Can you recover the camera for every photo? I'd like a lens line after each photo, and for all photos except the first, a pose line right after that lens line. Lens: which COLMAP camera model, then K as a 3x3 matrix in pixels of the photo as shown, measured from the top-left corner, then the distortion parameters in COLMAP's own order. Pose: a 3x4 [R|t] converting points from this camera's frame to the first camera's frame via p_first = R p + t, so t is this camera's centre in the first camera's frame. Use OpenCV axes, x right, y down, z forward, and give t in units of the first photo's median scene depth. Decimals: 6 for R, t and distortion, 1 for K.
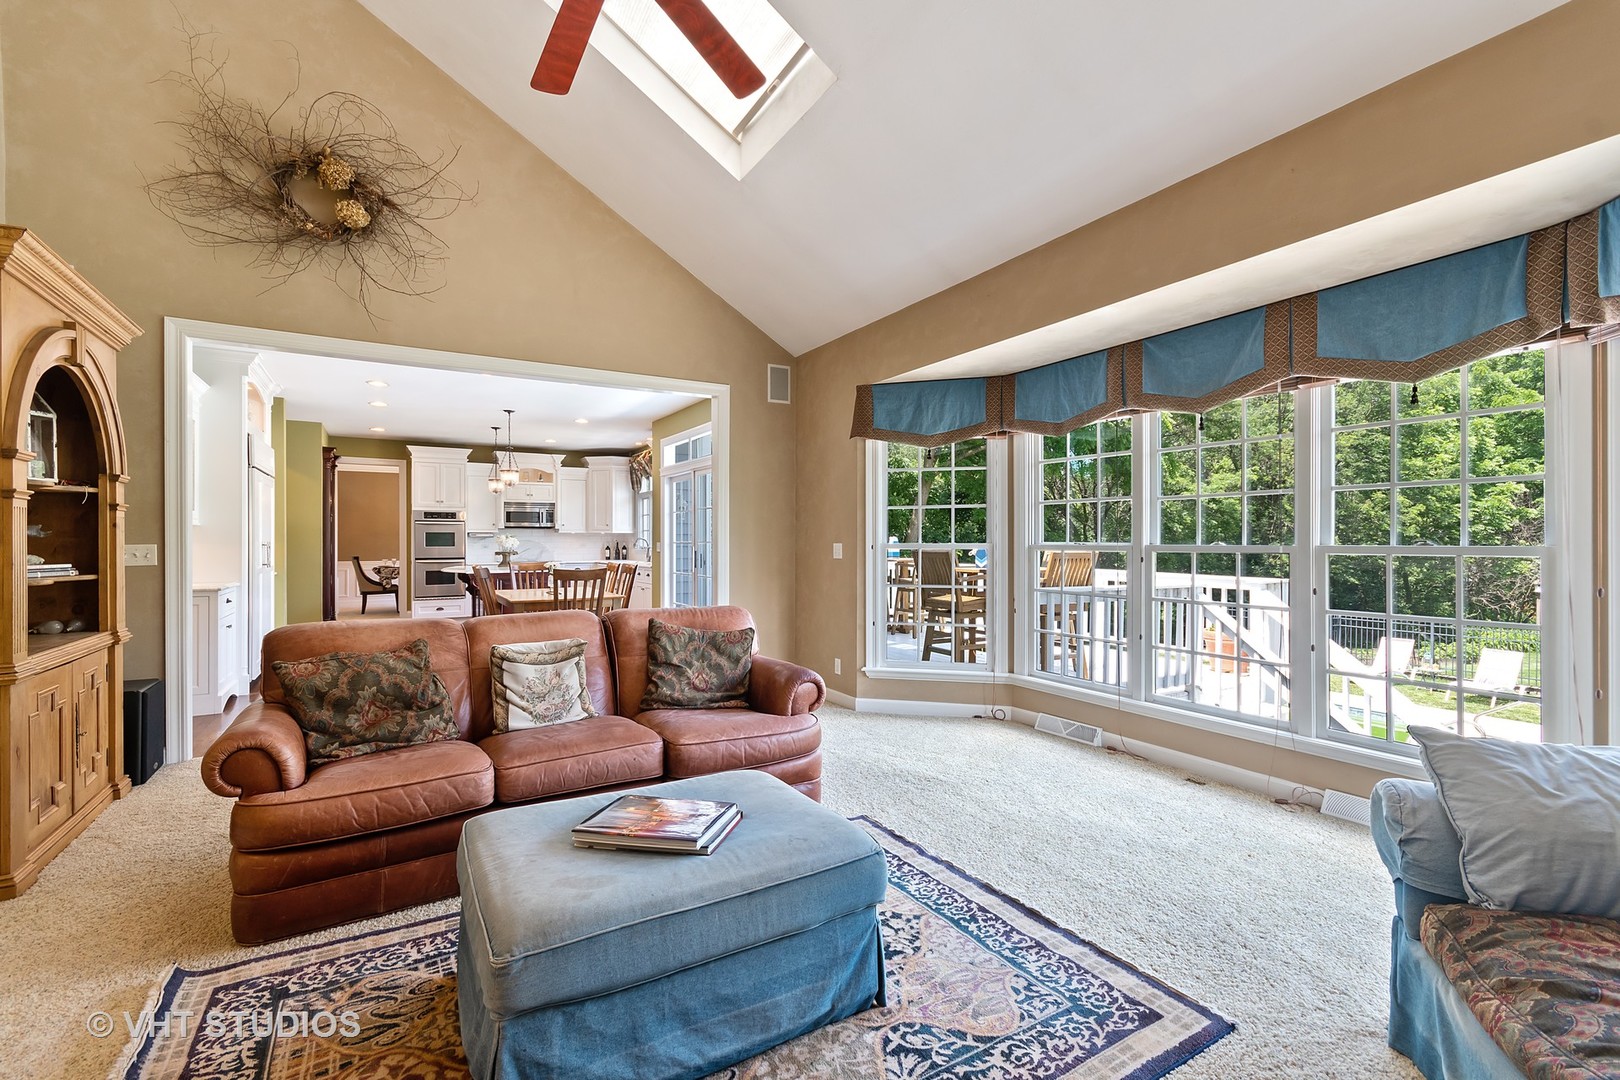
lens RADIAL K [[721.8, 0, 806.9], [0, 721.8, 541.0], [0, 0, 1]] dist [0.001935, 0.000318]
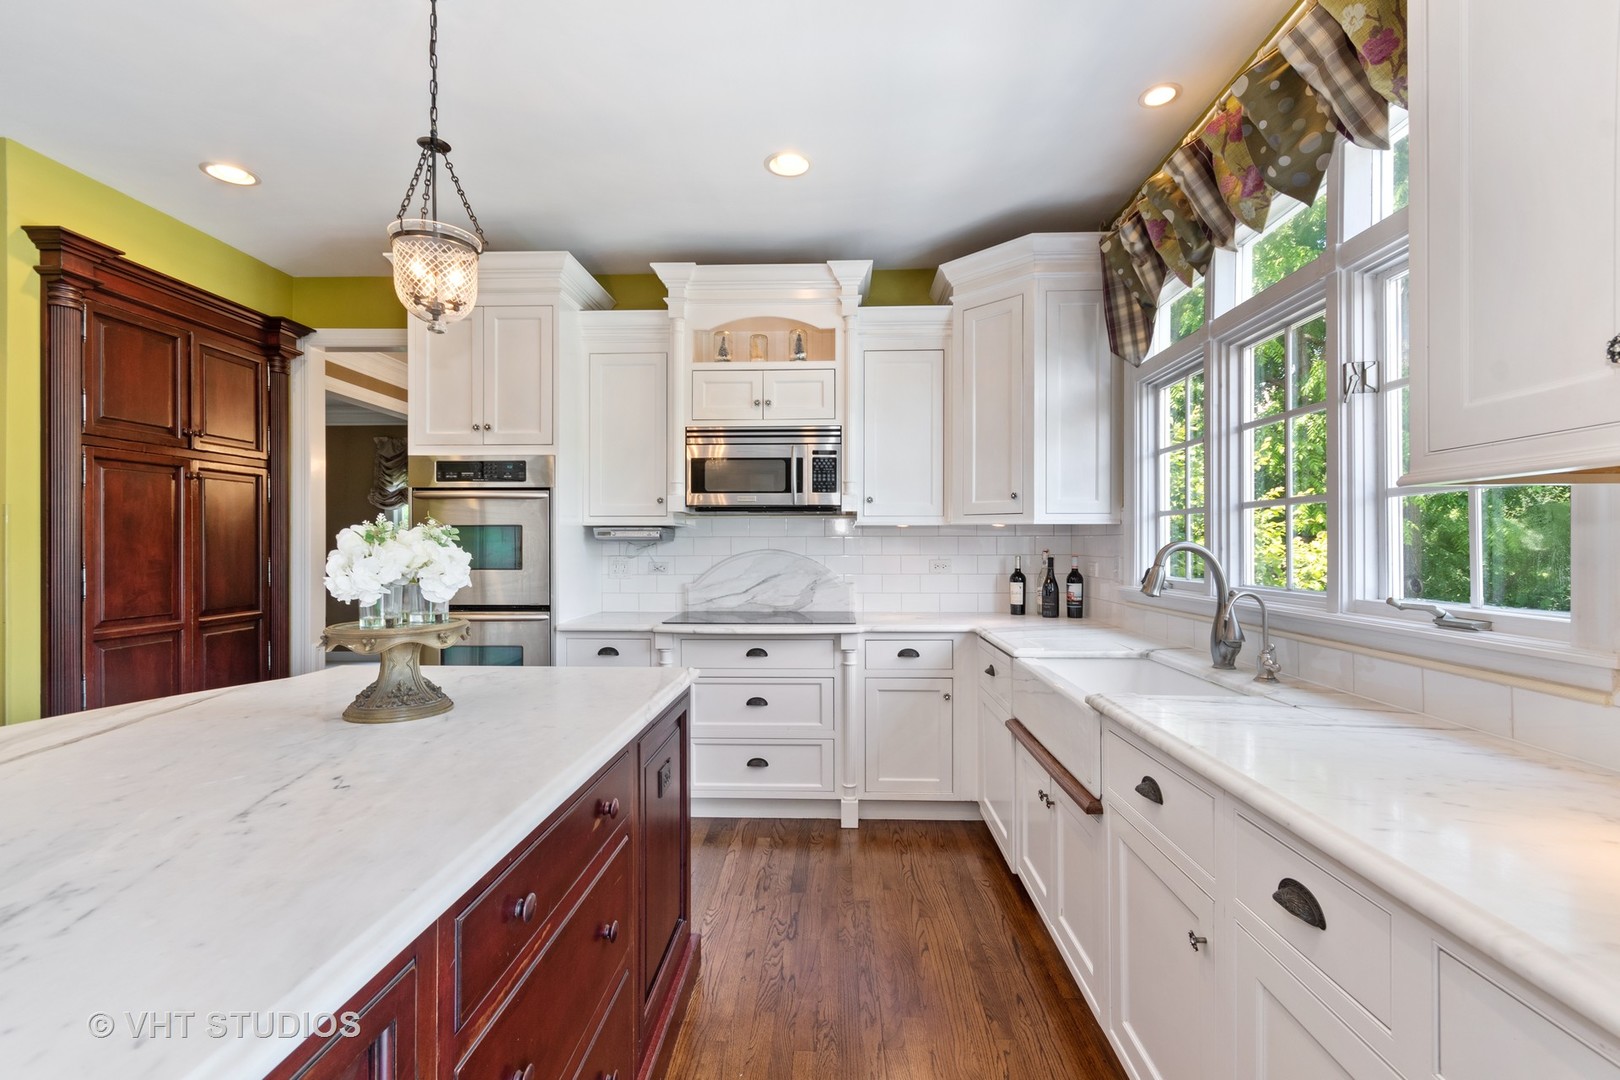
lens RADIAL K [[721.8, 0, 805.5], [0, 721.8, 544.0], [0, 0, 1]] dist [0.001935, 0.000318]
pose [[0.840157, -0.000871, -0.542342, -0.204352], [-0.002411, 0.999983, -0.005342, -0.002115], [0.542337, 0.005796, 0.840141, 0.763924]]
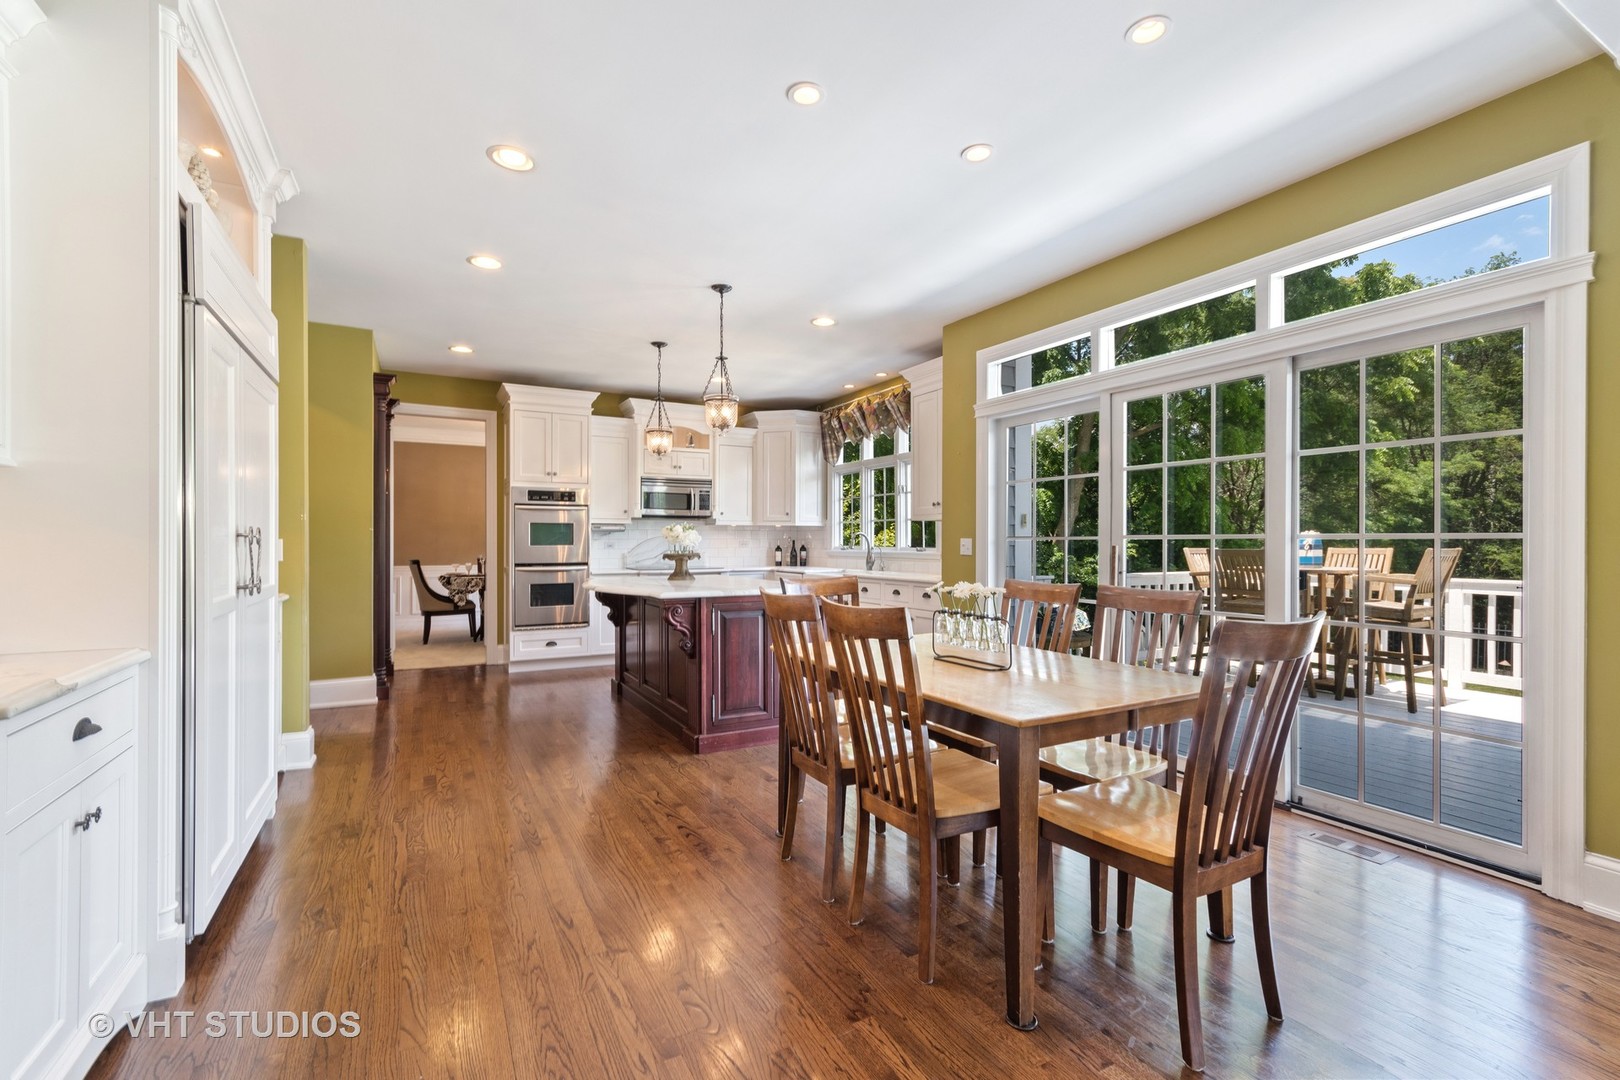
lens RADIAL K [[721.8, 0, 807.6], [0, 721.8, 538.8], [0, 0, 1]] dist [0.001935, 0.000318]
pose [[0.999294, 0.002732, -0.037474, -0.244592], [-0.003029, 0.999965, -0.007857, 0.006244], [0.037451, 0.007965, 0.999267, 0.353196]]
